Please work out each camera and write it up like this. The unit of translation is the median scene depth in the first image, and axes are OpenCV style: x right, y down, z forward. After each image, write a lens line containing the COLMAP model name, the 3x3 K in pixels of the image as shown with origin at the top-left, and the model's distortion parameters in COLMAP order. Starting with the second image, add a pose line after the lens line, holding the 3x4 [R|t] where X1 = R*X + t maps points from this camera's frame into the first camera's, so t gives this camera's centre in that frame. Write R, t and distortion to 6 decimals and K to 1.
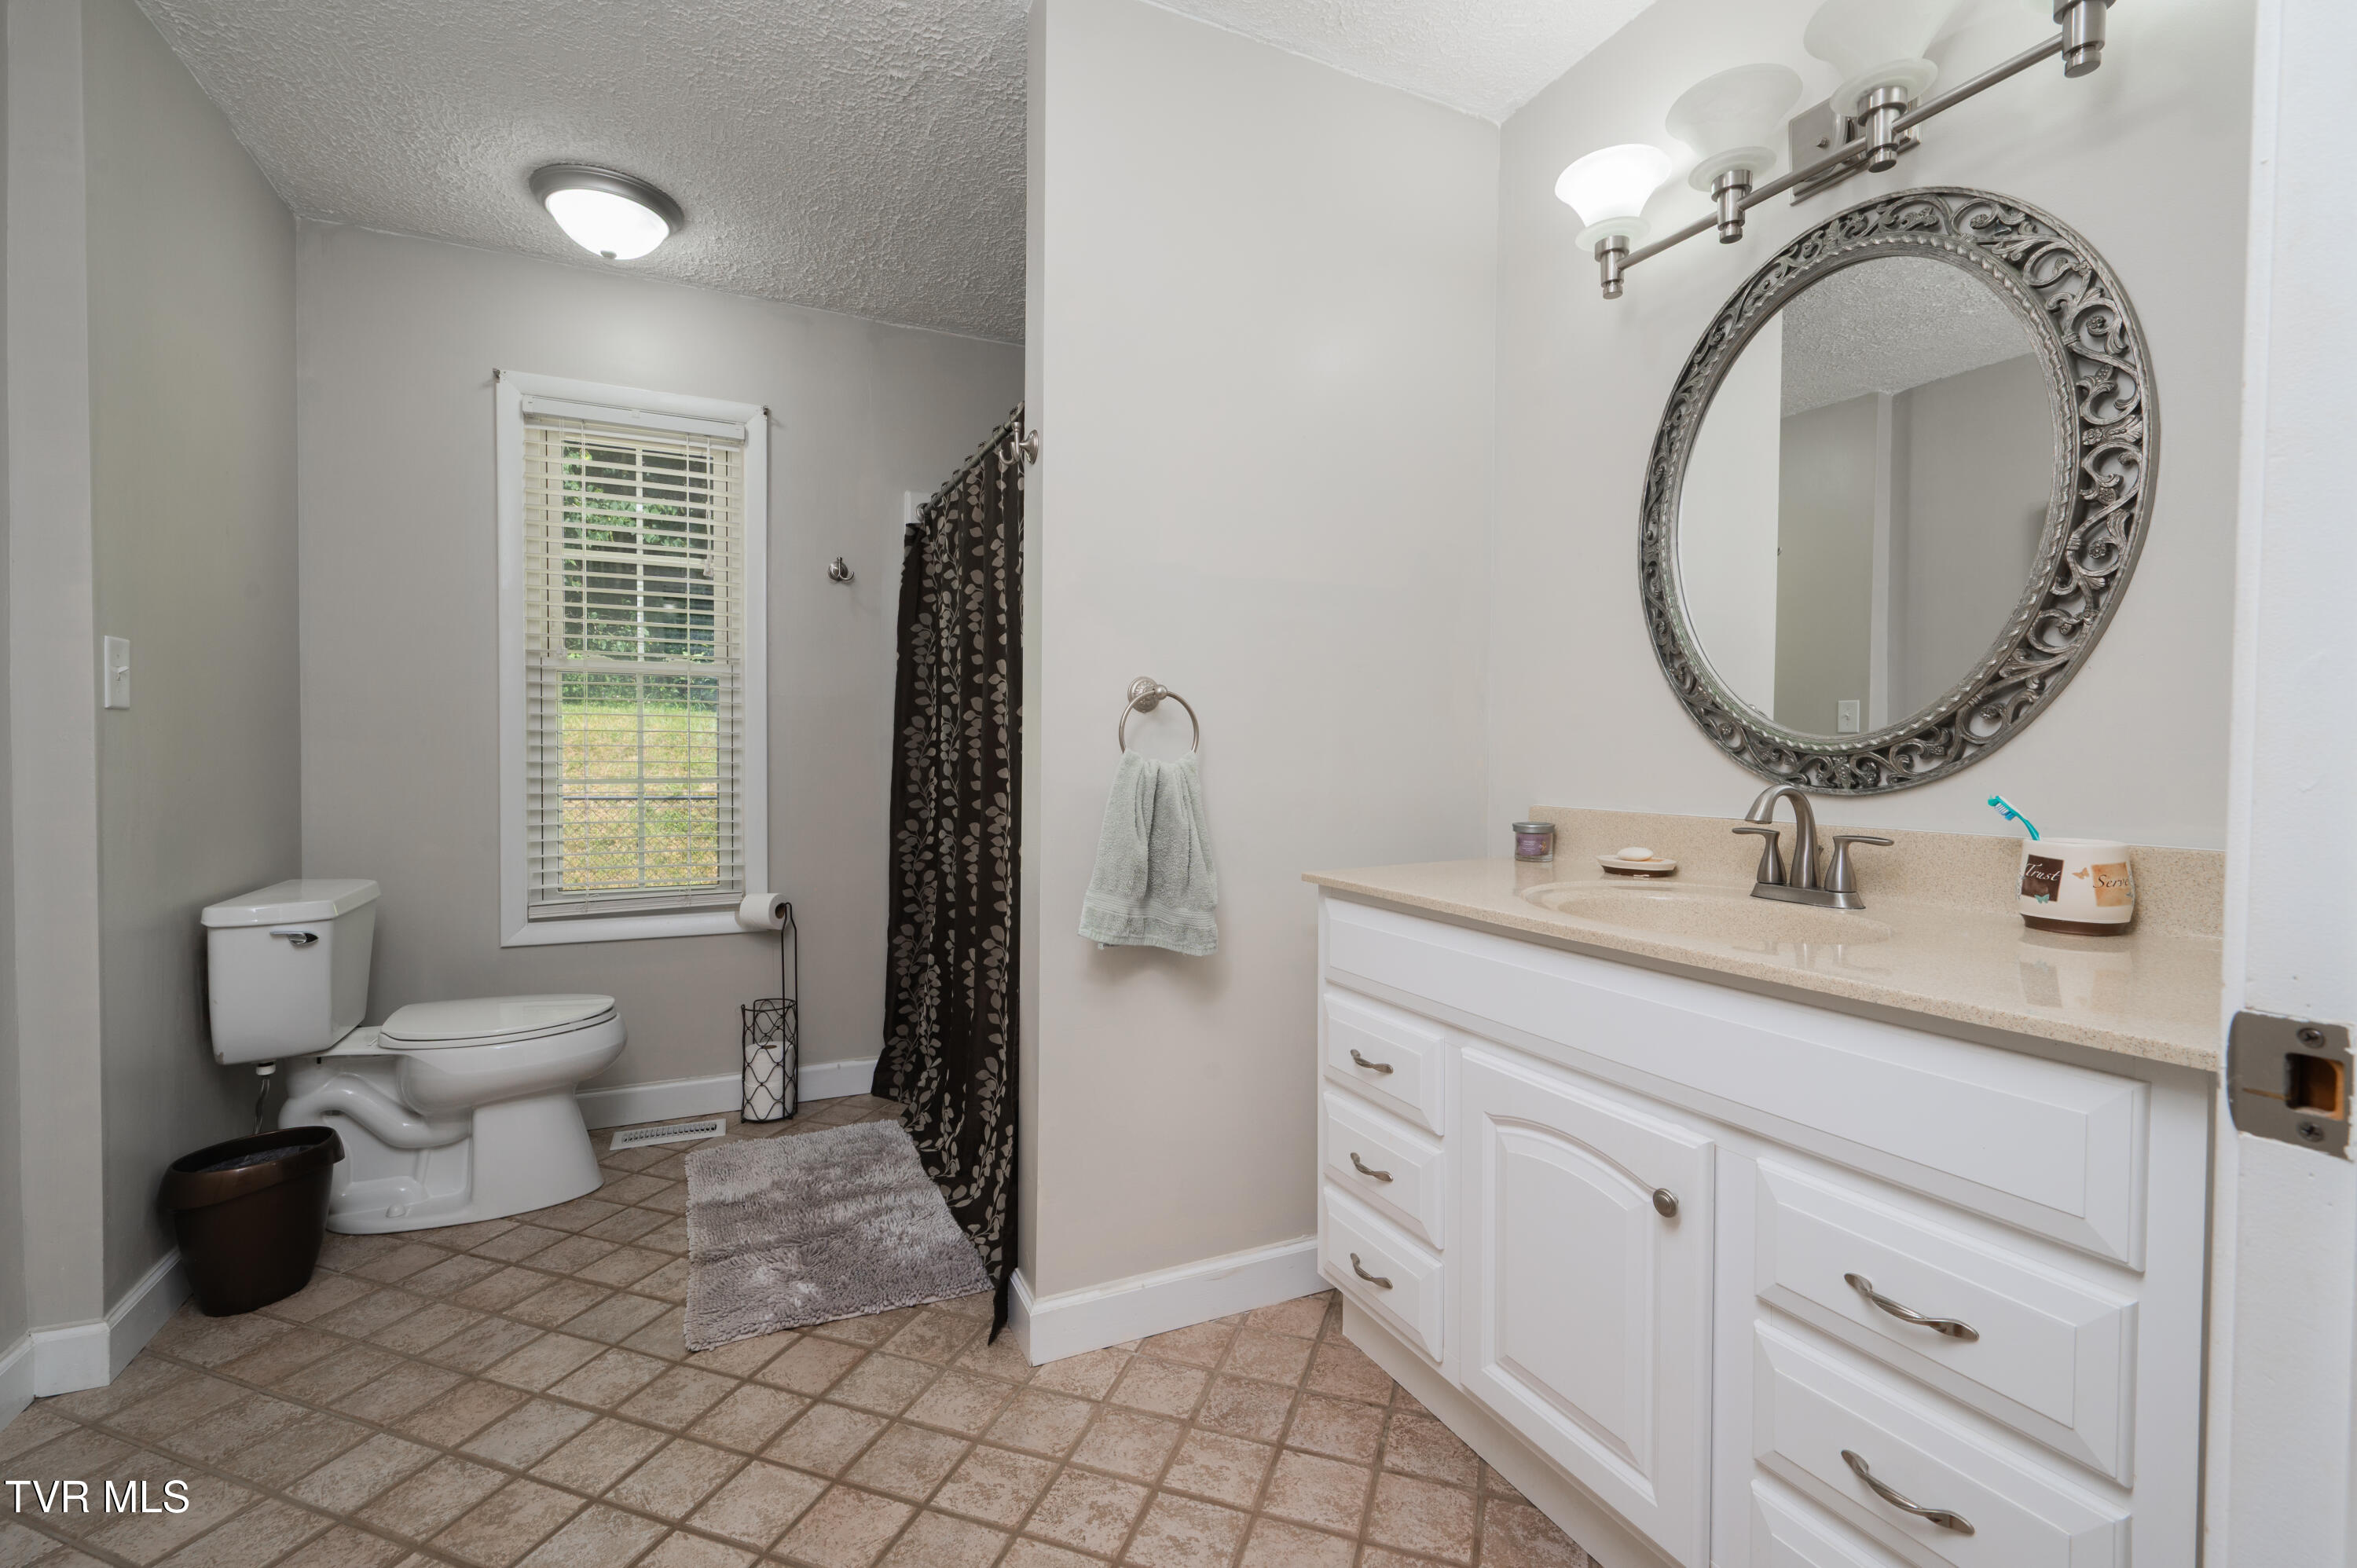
lens RADIAL K [[1012.5, 0, 1169.8], [0, 1012.5, 780.1], [0, 0, 1]] dist [0.002372, 0.000117]
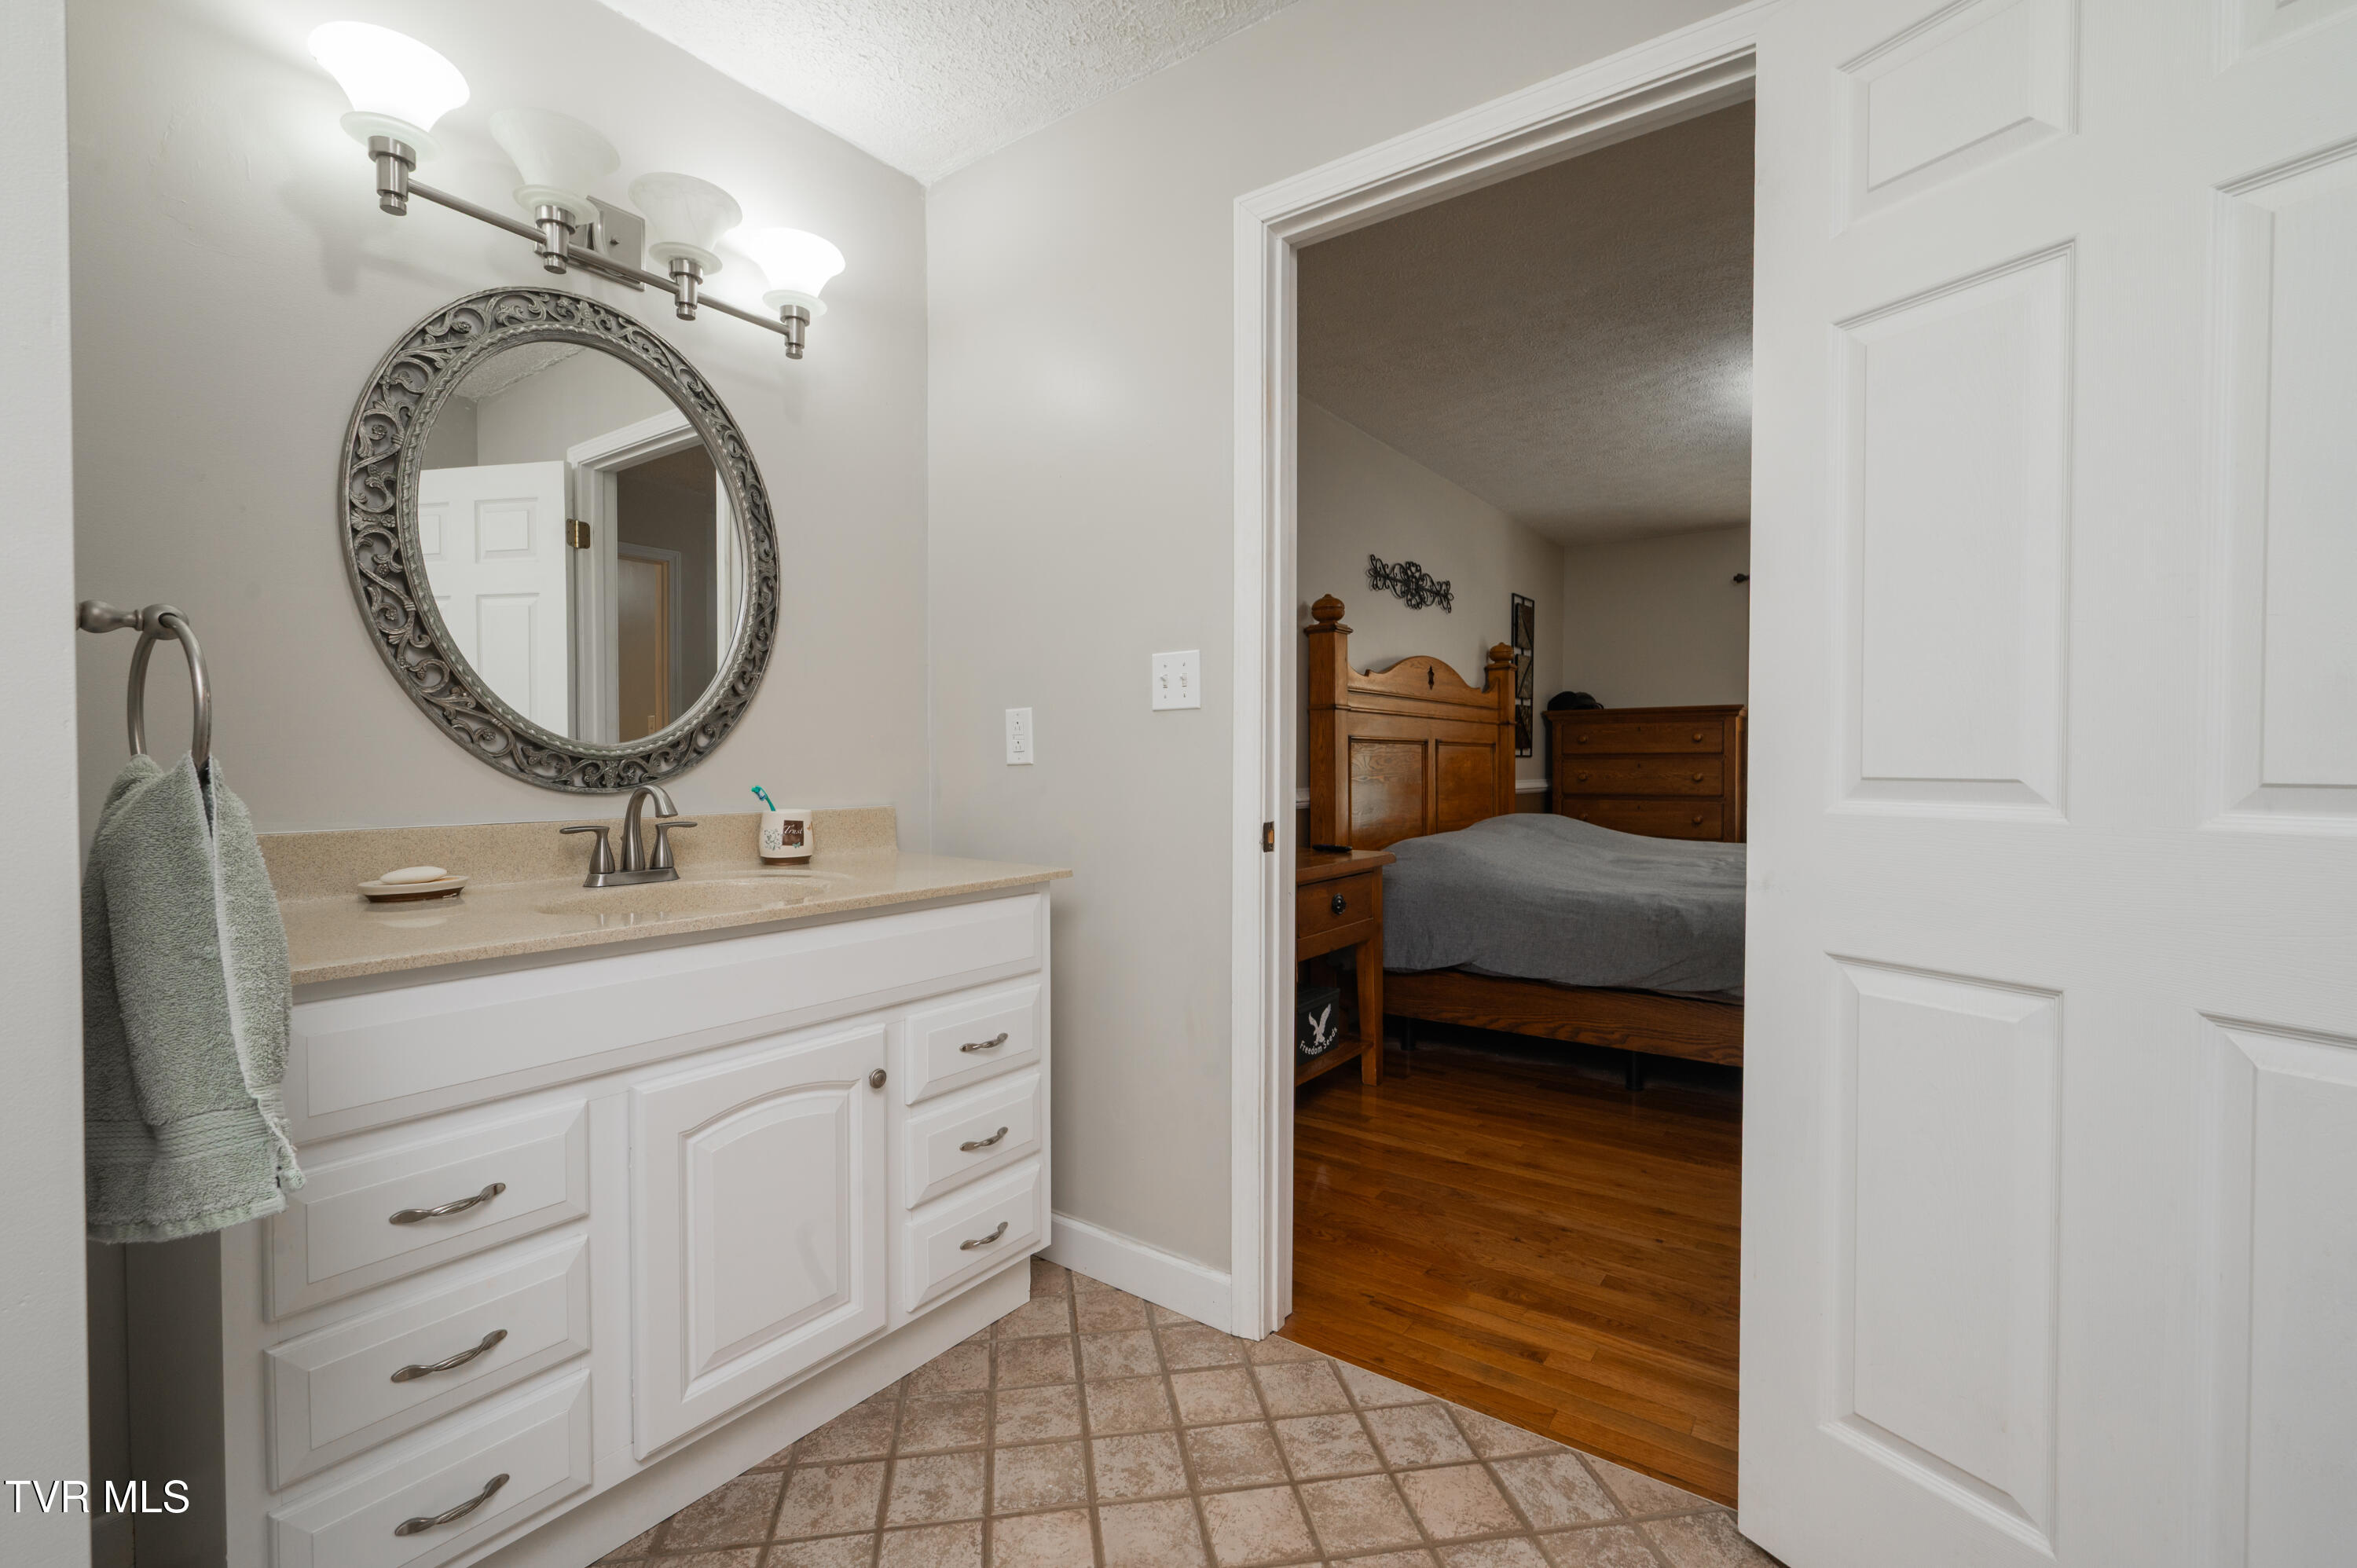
lens RADIAL K [[1012.5, 0, 1188.0], [0, 1012.5, 776.8], [0, 0, 1]] dist [0.002372, 0.000117]
pose [[-0.481458, -0.015165, 0.876338, -0.682707], [0.021091, 0.999360, 0.028881, -0.022849], [-0.876216, 0.032388, -0.480830, 0.932555]]
